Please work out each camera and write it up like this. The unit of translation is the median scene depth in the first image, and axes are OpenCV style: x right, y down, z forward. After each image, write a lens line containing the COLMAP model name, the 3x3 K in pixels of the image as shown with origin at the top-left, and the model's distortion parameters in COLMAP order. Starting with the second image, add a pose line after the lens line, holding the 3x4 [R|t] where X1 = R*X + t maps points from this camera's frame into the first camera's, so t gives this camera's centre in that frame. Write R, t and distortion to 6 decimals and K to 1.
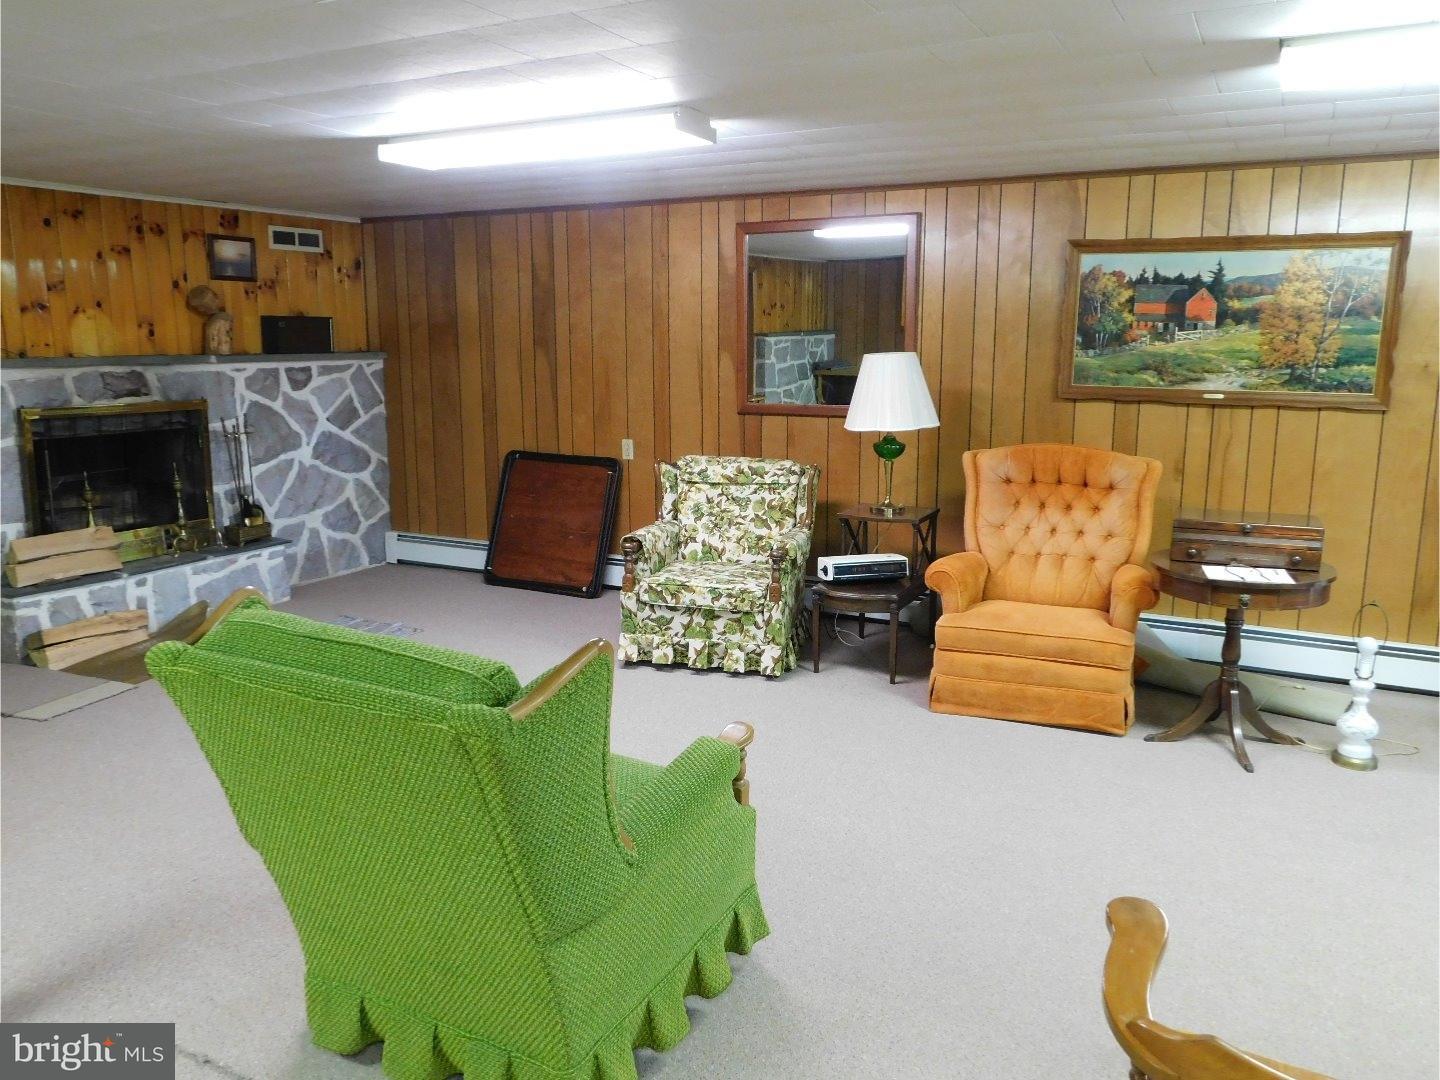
lens RADIAL K [[1079.3, 0, 720.0], [0, 1079.3, 540.0], [0, 0, 1]] dist [-0.002031, 0.006959]
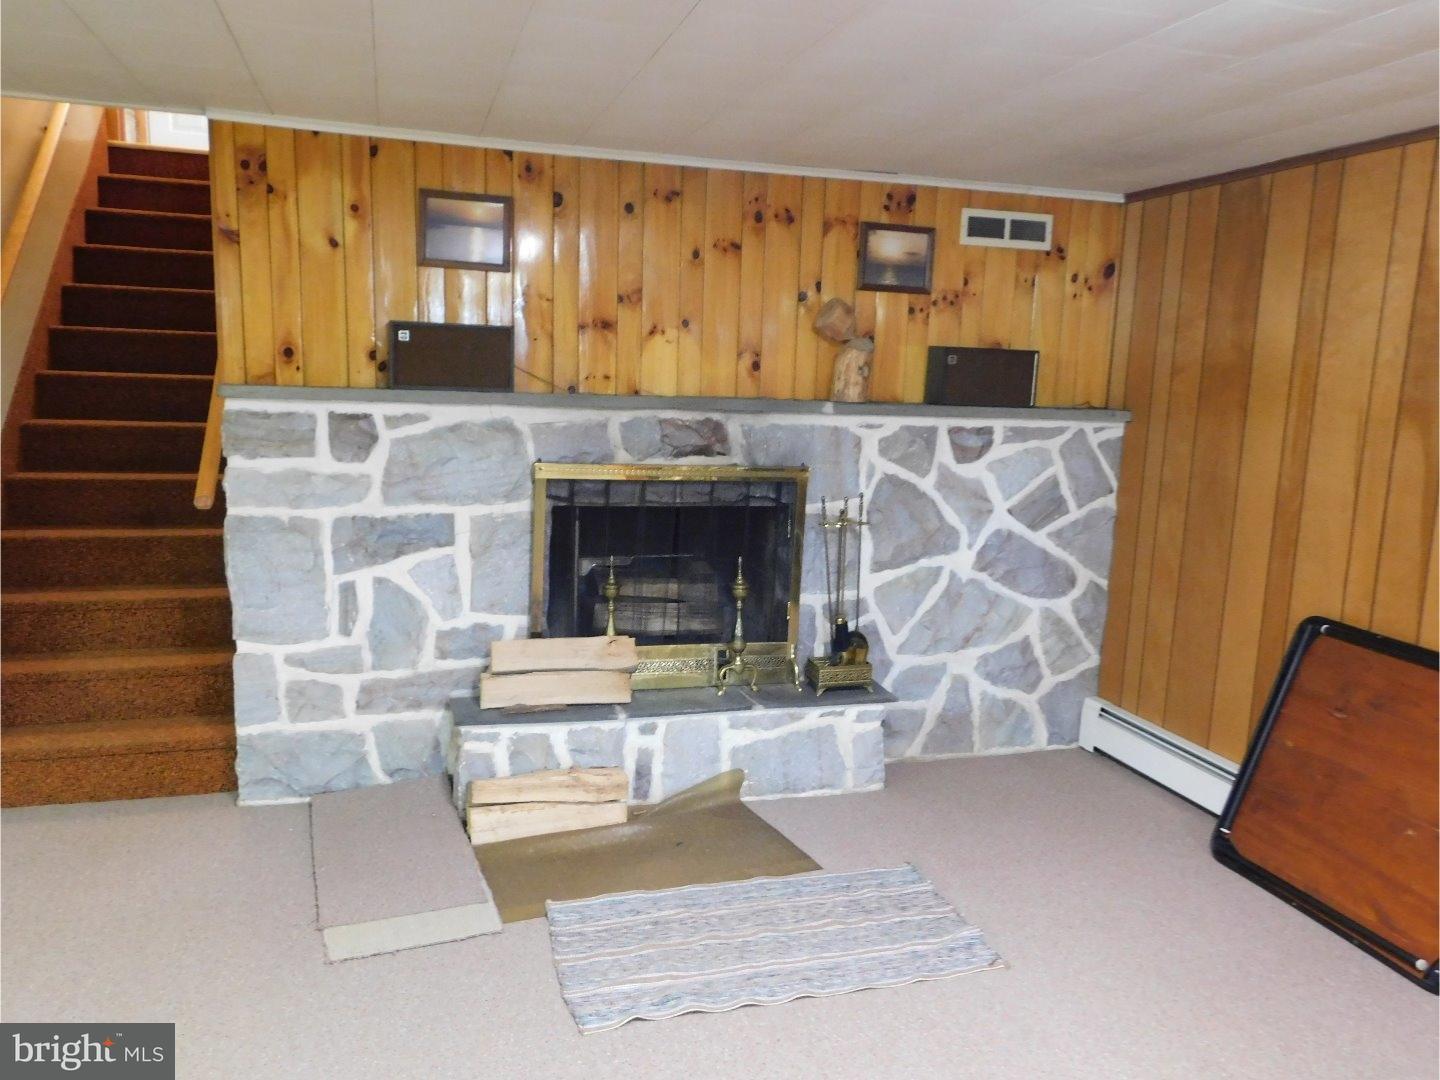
lens RADIAL K [[1079.3, 0, 720.0], [0, 1079.3, 540.0], [0, 0, 1]] dist [-0.002031, 0.006959]
pose [[0.702331, 0.136657, -0.698610, -0.040651], [-0.168731, 0.985391, 0.023126, -0.085041], [0.691564, 0.101635, 0.715129, 0.452655]]
